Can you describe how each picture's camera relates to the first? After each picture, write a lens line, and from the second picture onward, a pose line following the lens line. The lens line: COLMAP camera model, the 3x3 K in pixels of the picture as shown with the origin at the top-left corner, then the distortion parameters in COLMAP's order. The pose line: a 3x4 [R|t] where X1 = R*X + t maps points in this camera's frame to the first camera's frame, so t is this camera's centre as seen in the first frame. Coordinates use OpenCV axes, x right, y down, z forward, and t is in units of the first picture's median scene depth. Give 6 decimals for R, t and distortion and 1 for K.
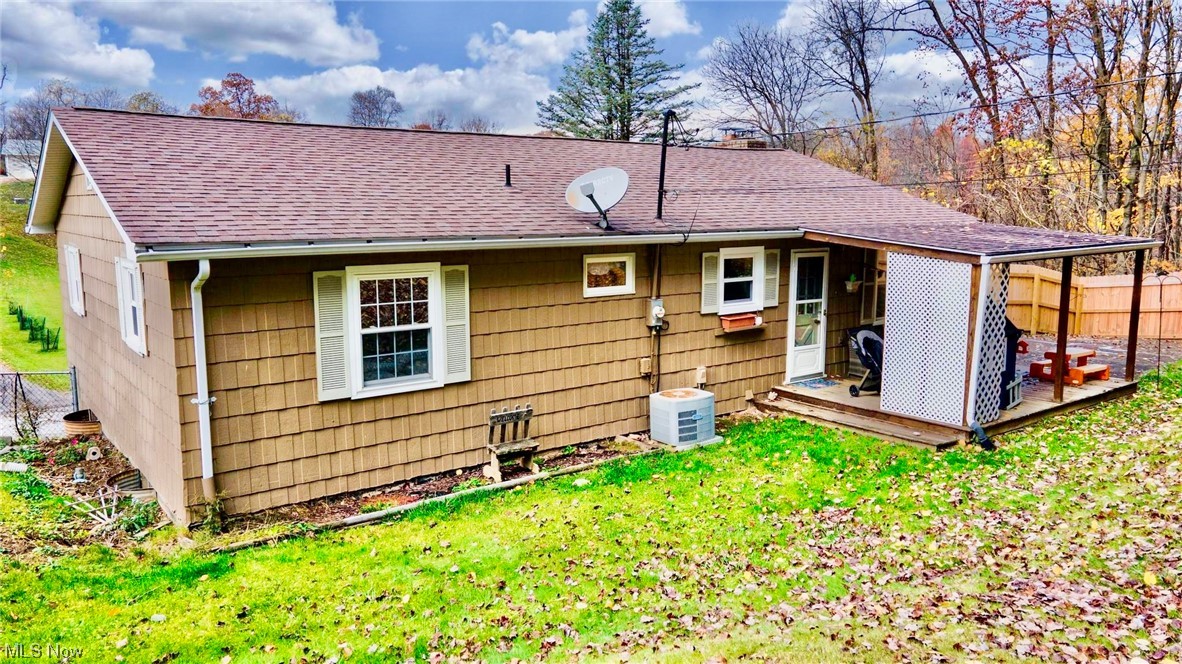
lens RADIAL K [[858.2, 0, 588.7], [0, 858.2, 329.2], [0, 0, 1]] dist [0.034678, 0.004304]
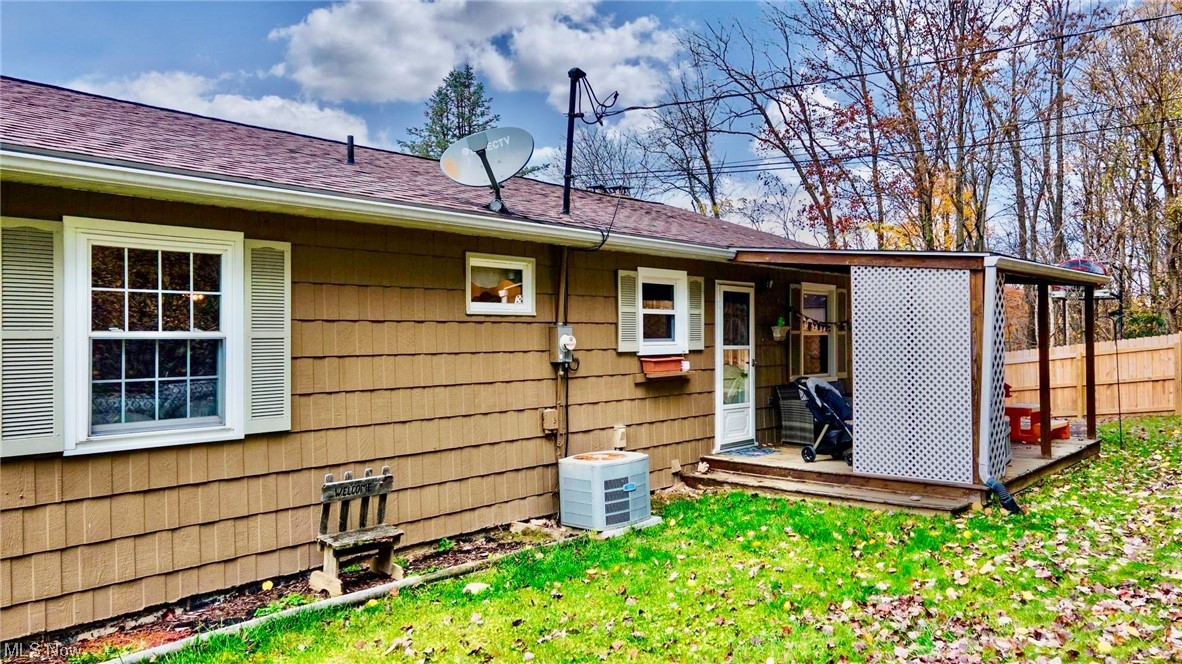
lens RADIAL K [[858.2, 0, 588.7], [0, 858.2, 329.2], [0, 0, 1]] dist [0.034678, 0.004304]
pose [[0.978647, -0.001218, 0.205546, -0.052395], [0.032433, 0.988371, -0.148563, 0.081973], [-0.202975, 0.152058, 0.967305, 0.326541]]
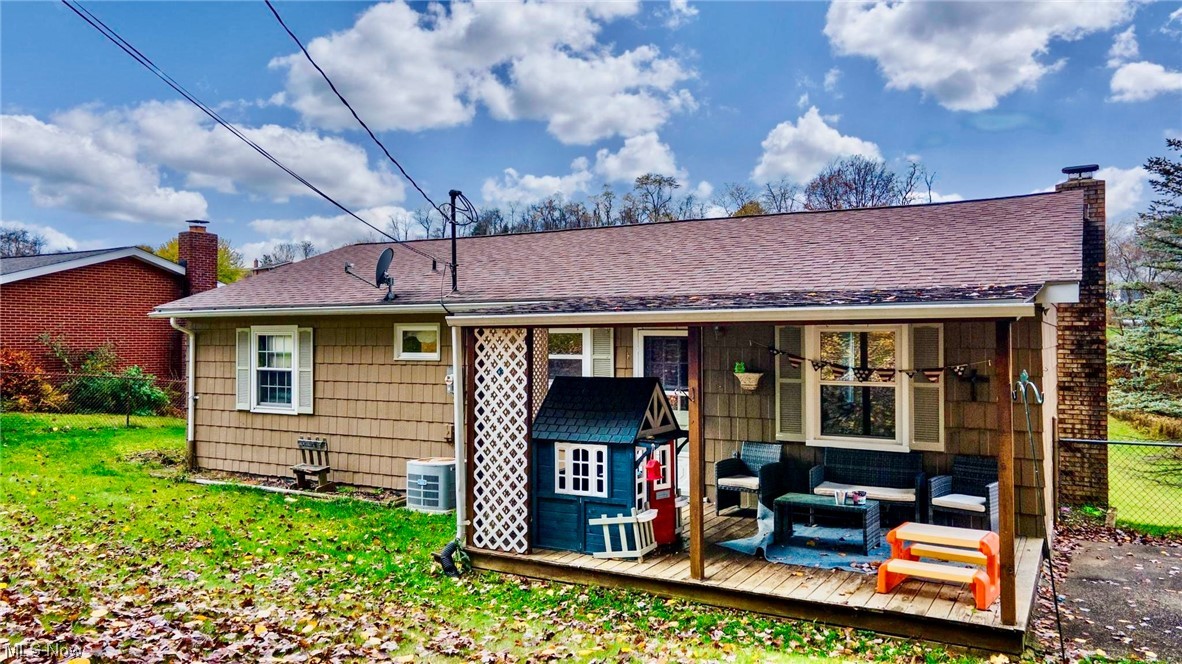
lens RADIAL K [[858.2, 0, 588.7], [0, 858.2, 329.2], [0, 0, 1]] dist [0.034678, 0.004304]
pose [[0.375032, -0.010240, -0.926955, 1.190784], [-0.133273, 0.988956, -0.064845, -0.038407], [0.917382, 0.147858, 0.369525, 0.825698]]
